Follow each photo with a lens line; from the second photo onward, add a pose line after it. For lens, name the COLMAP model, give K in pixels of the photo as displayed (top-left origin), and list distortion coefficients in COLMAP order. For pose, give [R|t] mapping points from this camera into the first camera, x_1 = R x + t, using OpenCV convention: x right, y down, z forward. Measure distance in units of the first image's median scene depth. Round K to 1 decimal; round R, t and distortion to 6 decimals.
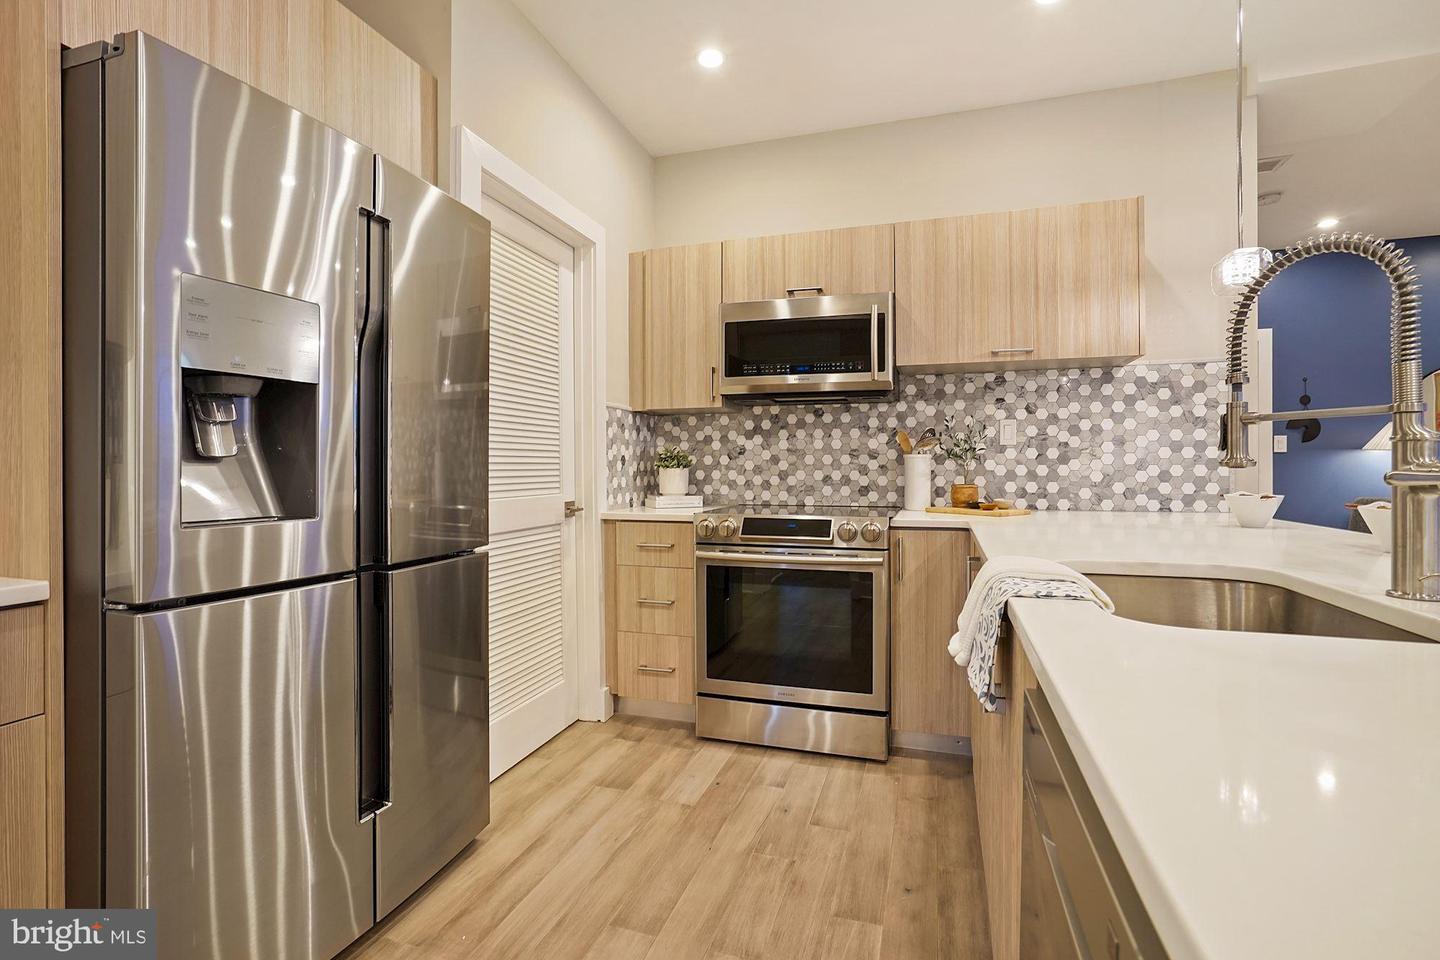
lens RADIAL K [[671.2, 0, 726.8], [0, 671.2, 466.1], [0, 0, 1]] dist [-0.062557, 0.044929]
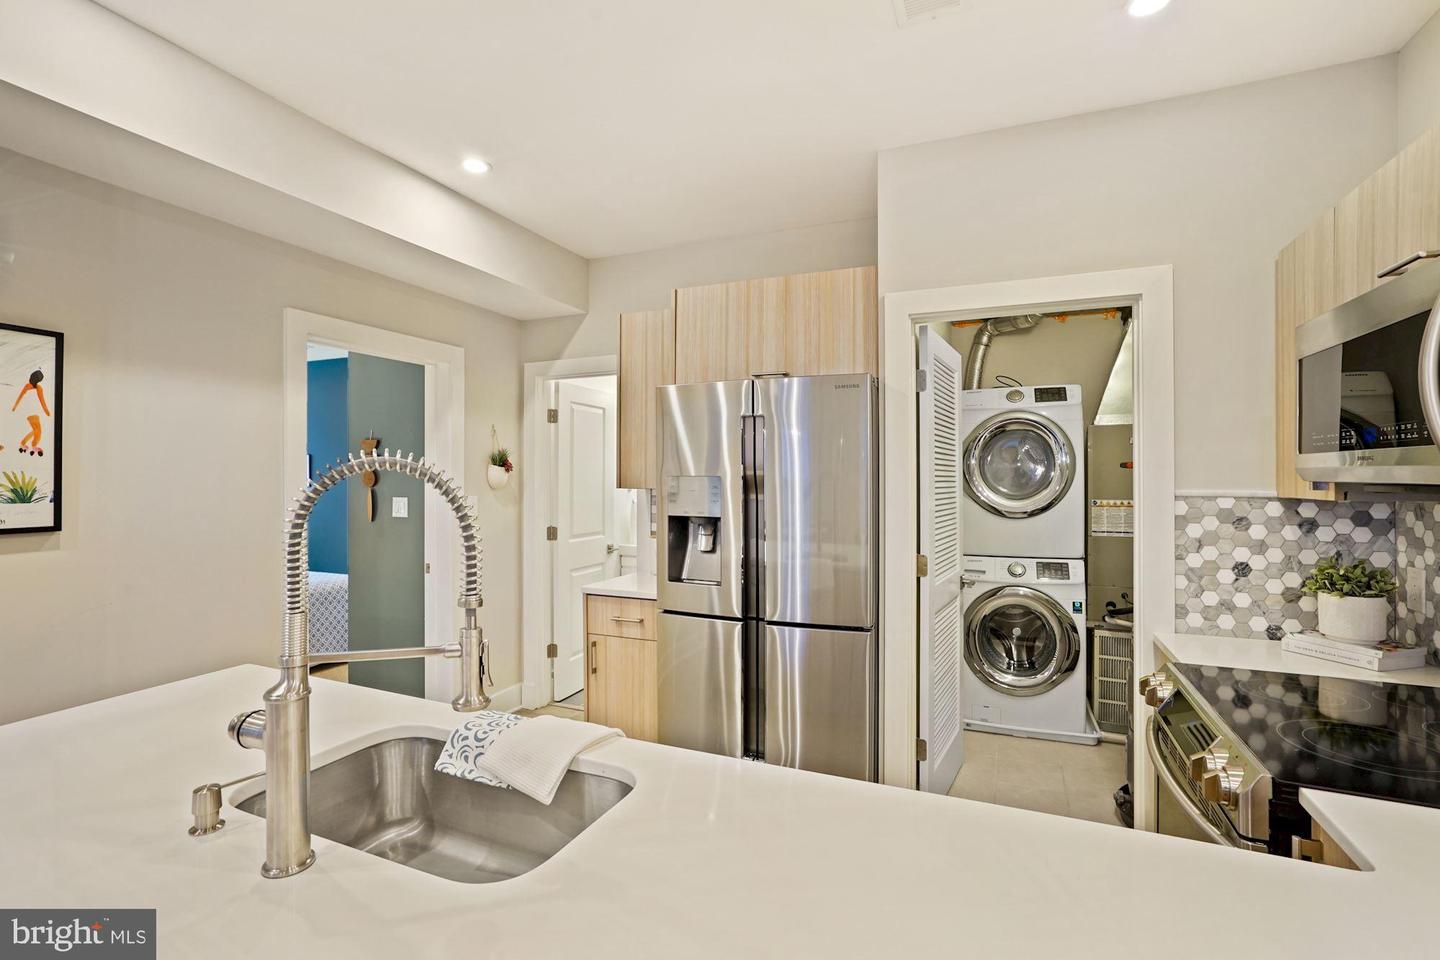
lens RADIAL K [[669.5, 0, 719.0], [0, 669.5, 477.2], [0, 0, 1]] dist [-0.048195, 0.030698]
pose [[-0.110428, -0.000425, -0.993884, 0.621121], [0.001942, 0.999998, -0.000644, -0.111241], [0.993882, -0.002001, -0.110427, 0.554070]]
